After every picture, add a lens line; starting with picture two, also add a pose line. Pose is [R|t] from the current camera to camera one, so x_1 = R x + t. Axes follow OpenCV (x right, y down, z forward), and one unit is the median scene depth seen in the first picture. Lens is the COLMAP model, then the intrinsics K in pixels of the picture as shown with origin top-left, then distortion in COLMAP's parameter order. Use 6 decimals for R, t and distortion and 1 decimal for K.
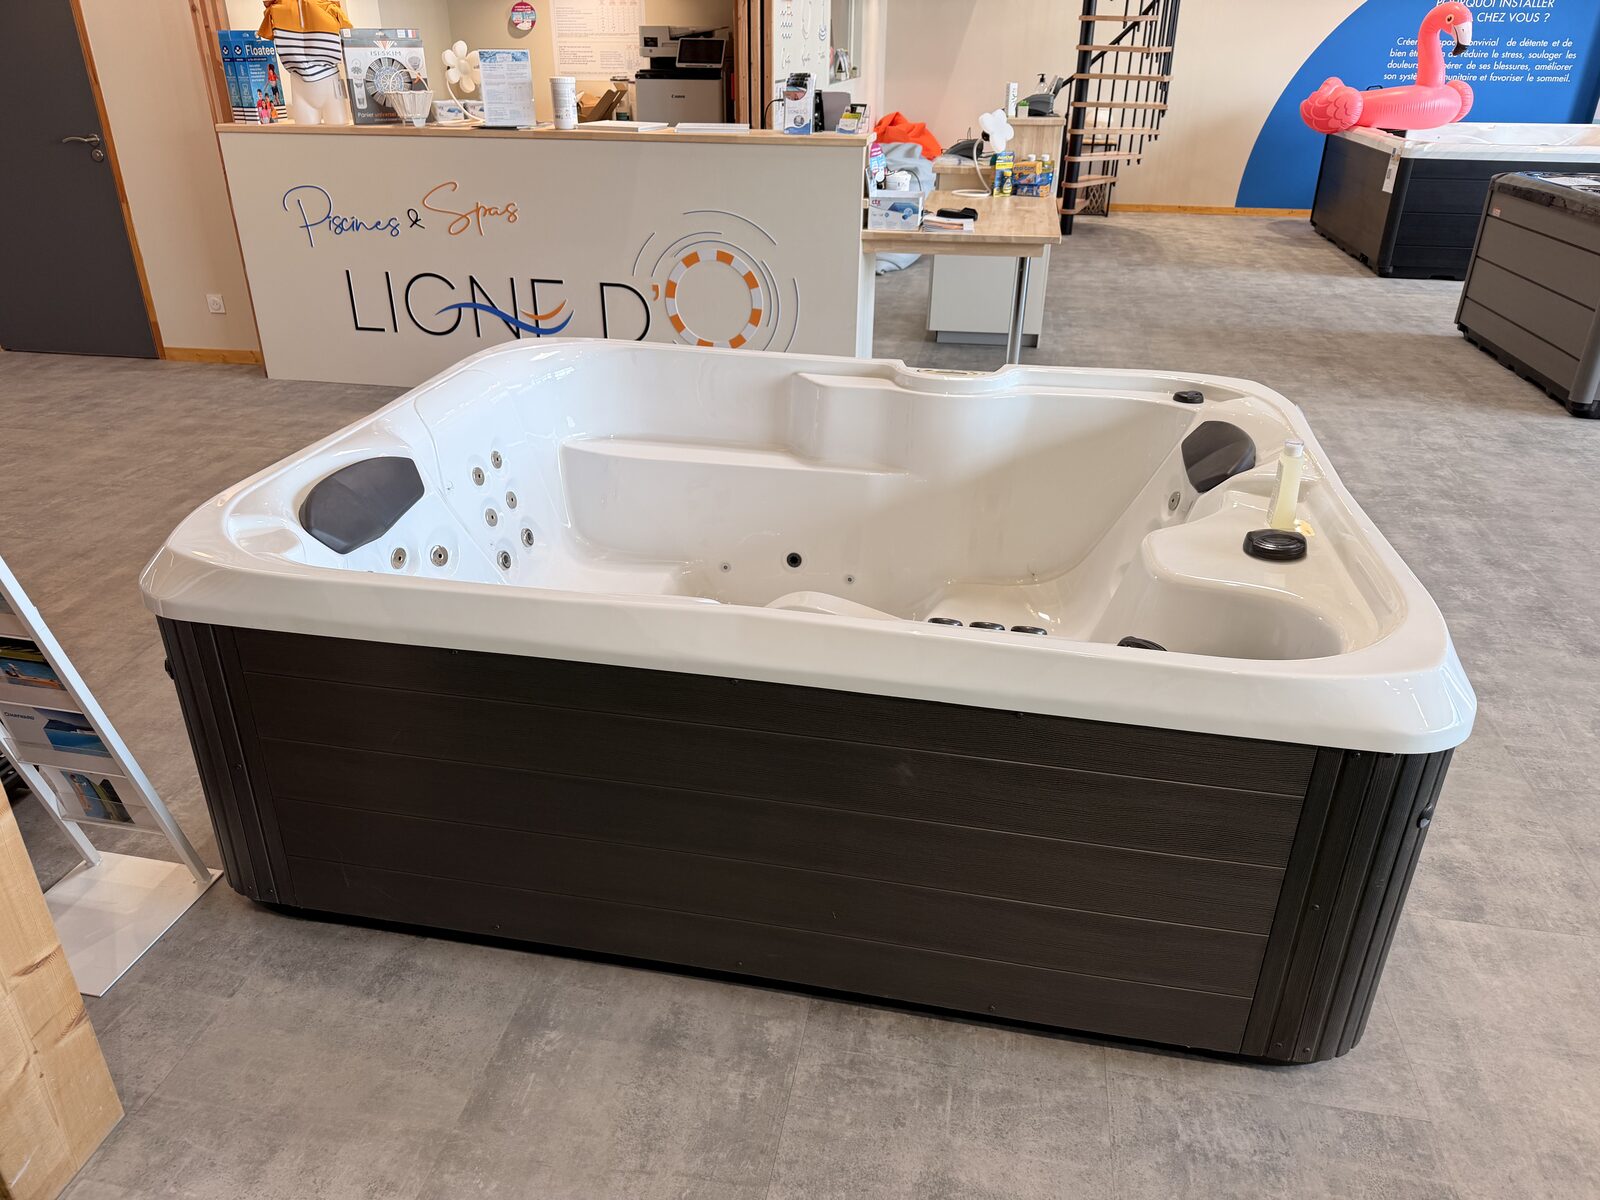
lens RADIAL K [[1138.7, 0, 799.7], [0, 1138.7, 608.4], [0, 0, 1]] dist [-0.011858, 0.004257]
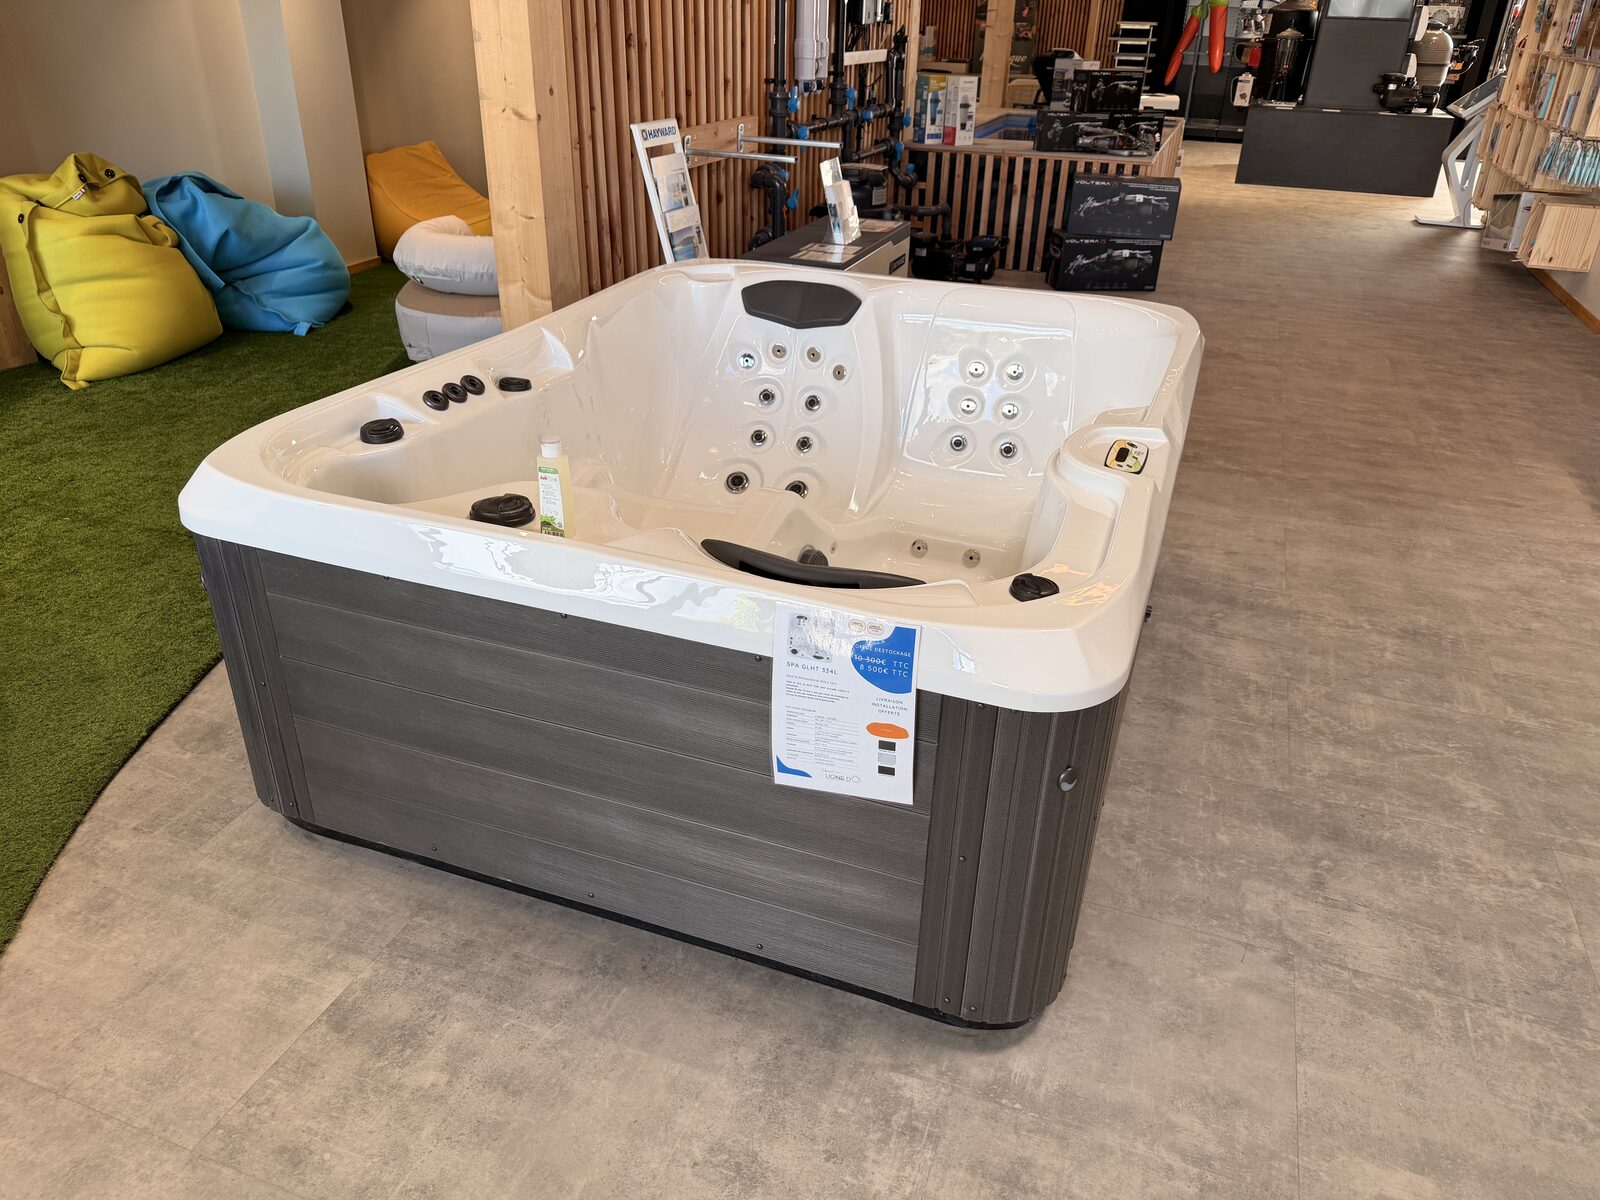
lens RADIAL K [[1138.7, 0, 802.1], [0, 1138.7, 597.1], [0, 0, 1]] dist [-0.011858, 0.004257]
pose [[-0.171455, 0.445017, -0.878956, 0.563011], [-0.467150, 0.748770, 0.470229, -0.256853], [0.867395, 0.491227, 0.079510, 0.536072]]
